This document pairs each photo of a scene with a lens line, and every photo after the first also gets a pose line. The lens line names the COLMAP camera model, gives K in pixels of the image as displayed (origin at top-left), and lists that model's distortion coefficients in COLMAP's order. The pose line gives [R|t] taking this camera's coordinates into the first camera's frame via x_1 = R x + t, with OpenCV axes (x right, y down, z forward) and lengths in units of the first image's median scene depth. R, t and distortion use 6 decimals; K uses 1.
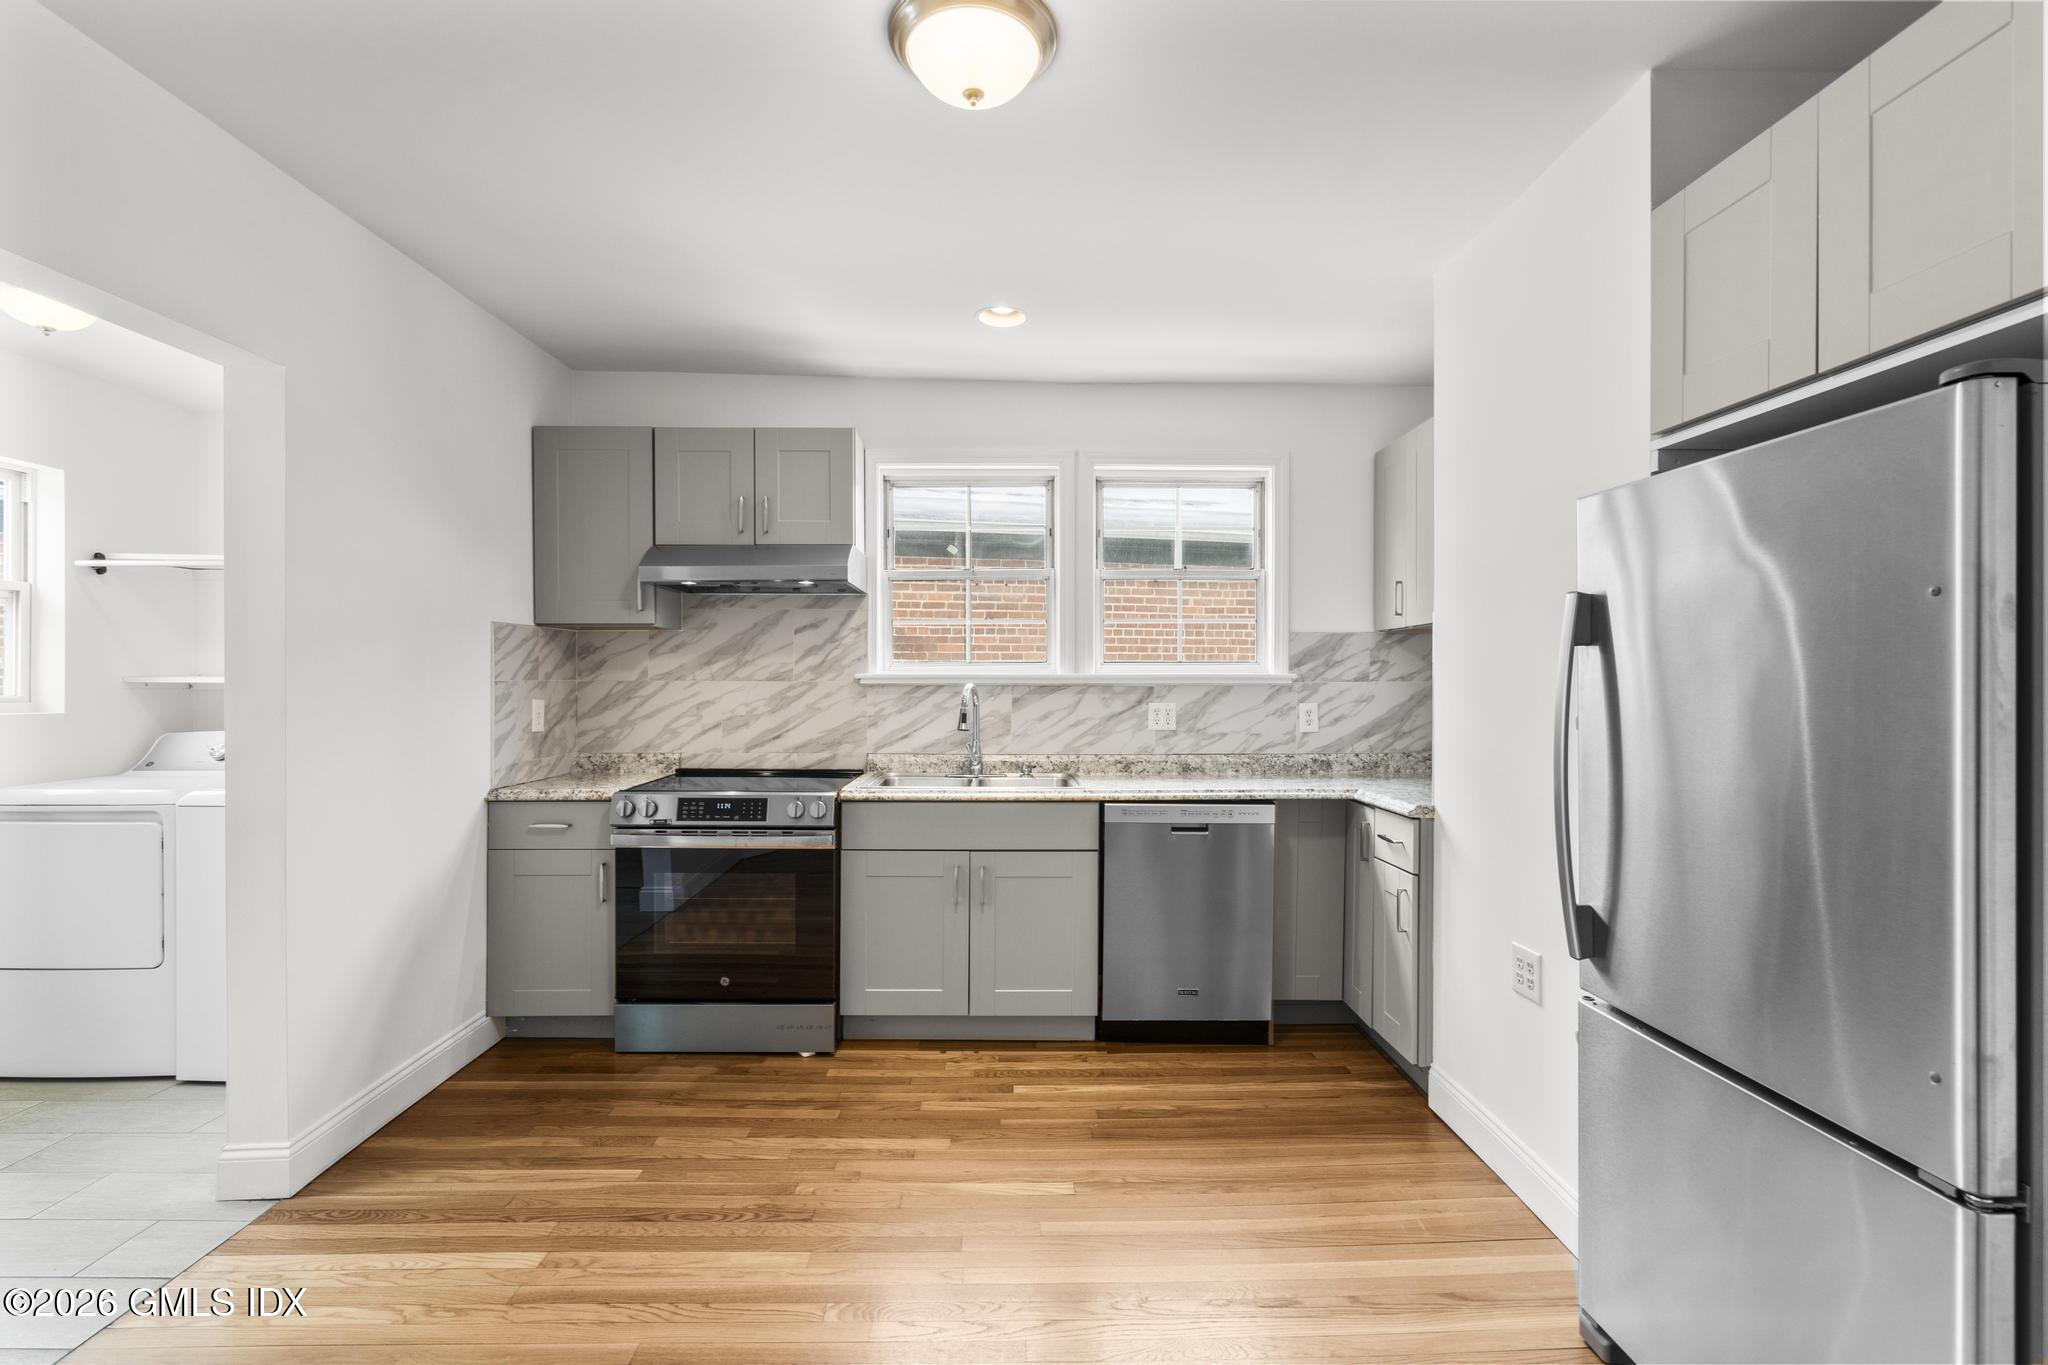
lens RADIAL K [[920.1, 0, 1024.0], [0, 920.1, 682.5], [0, 0, 1]] dist [0.000071, 0.000880]
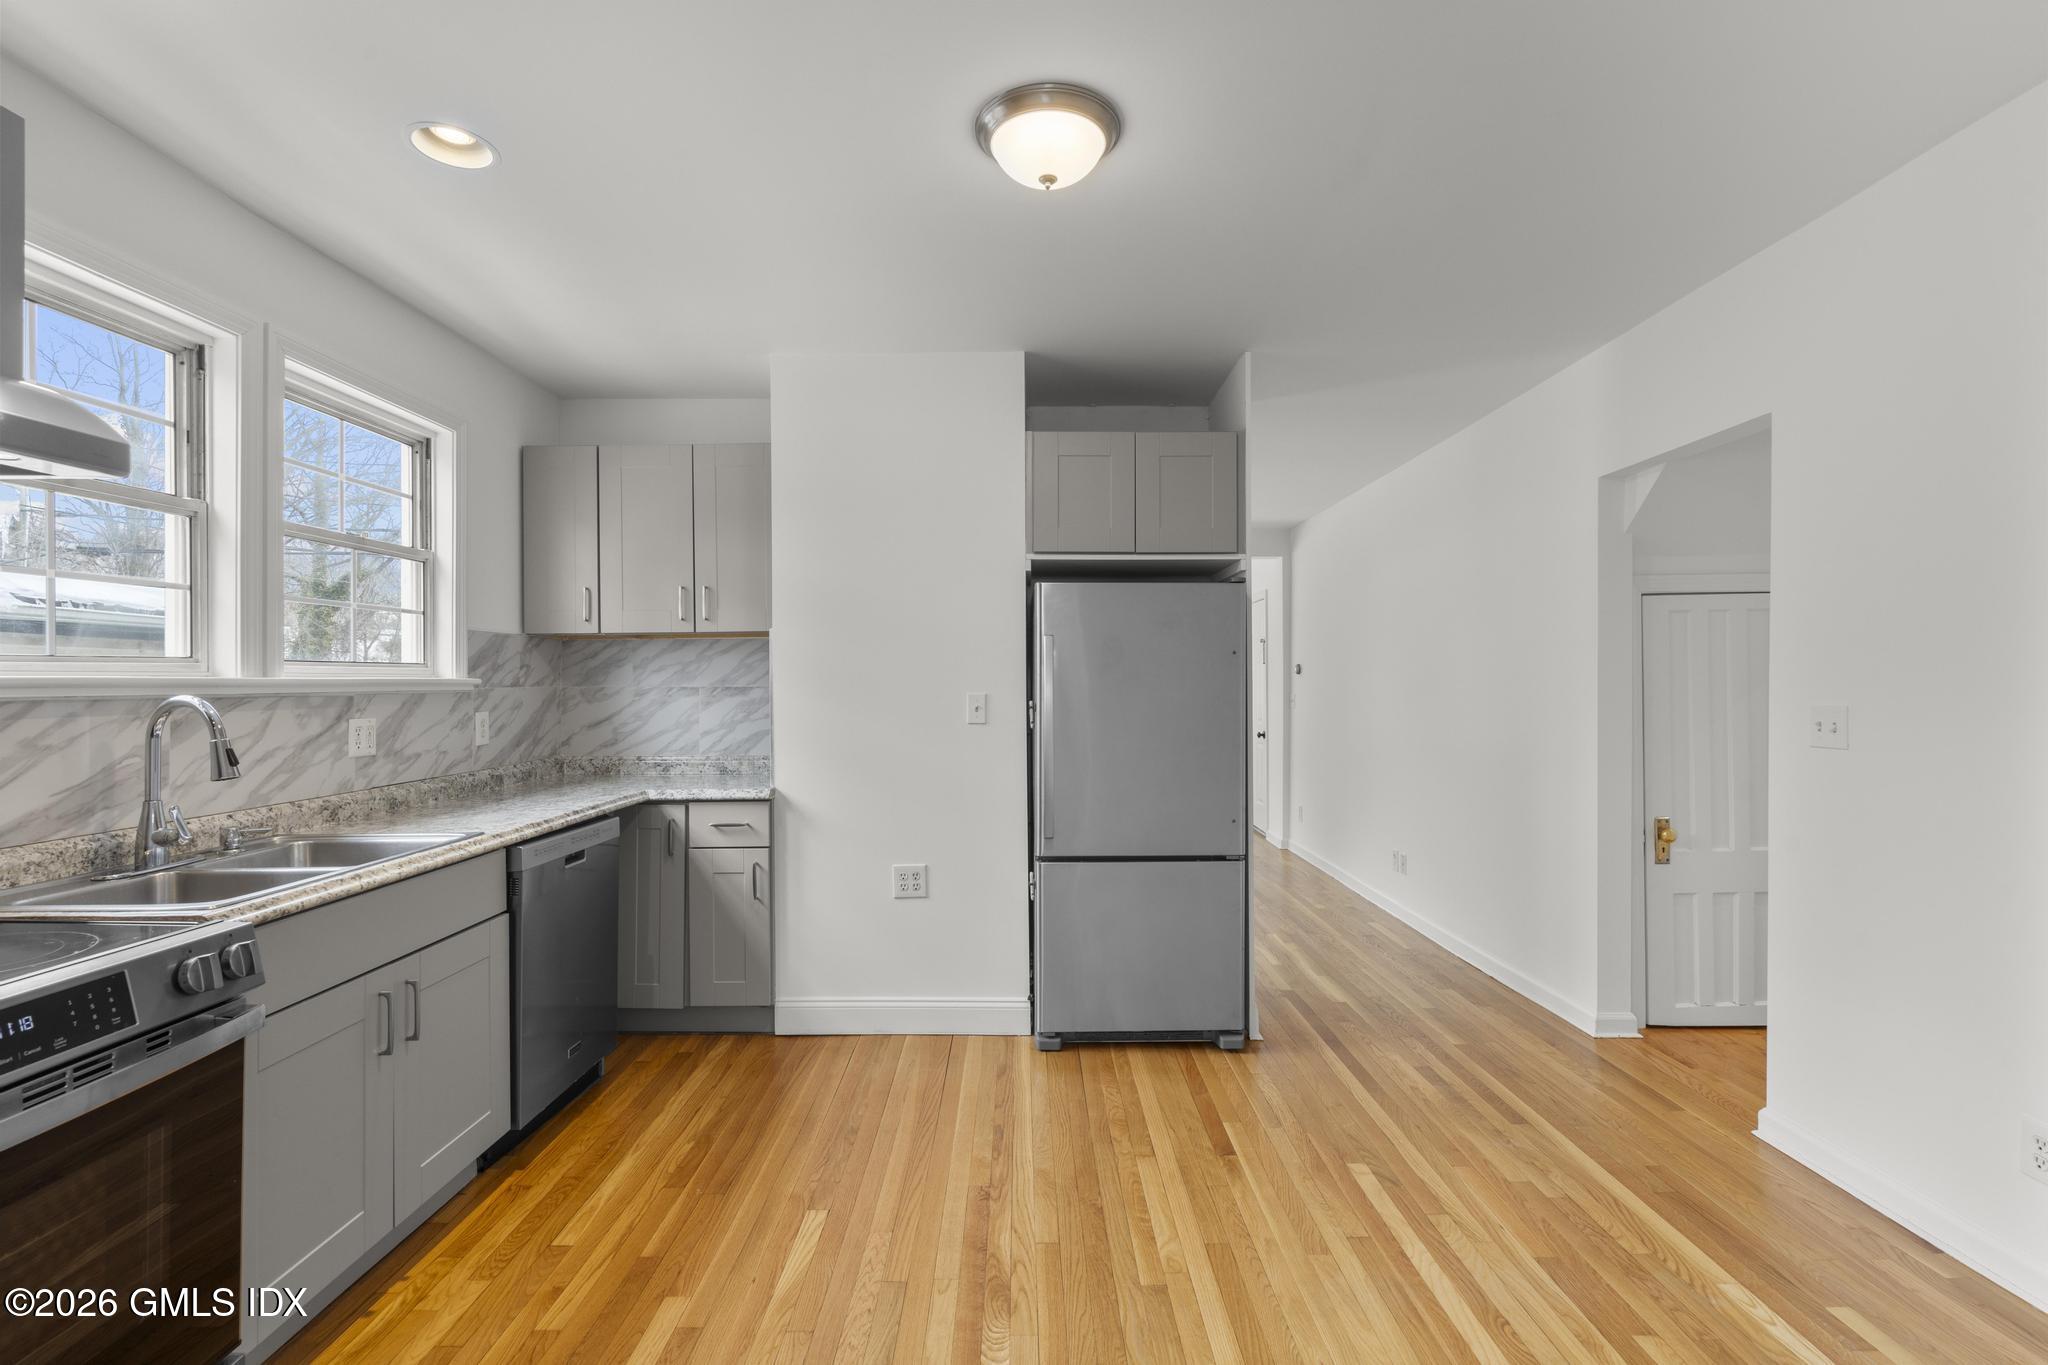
lens RADIAL K [[920.1, 0, 1024.0], [0, 920.1, 682.5], [0, 0, 1]] dist [0.000071, 0.000880]
pose [[0.024136, -0.002388, 0.999706, -0.559529], [0.006754, 0.999975, 0.002226, -0.004188], [-0.999686, 0.006698, 0.024152, 0.465484]]
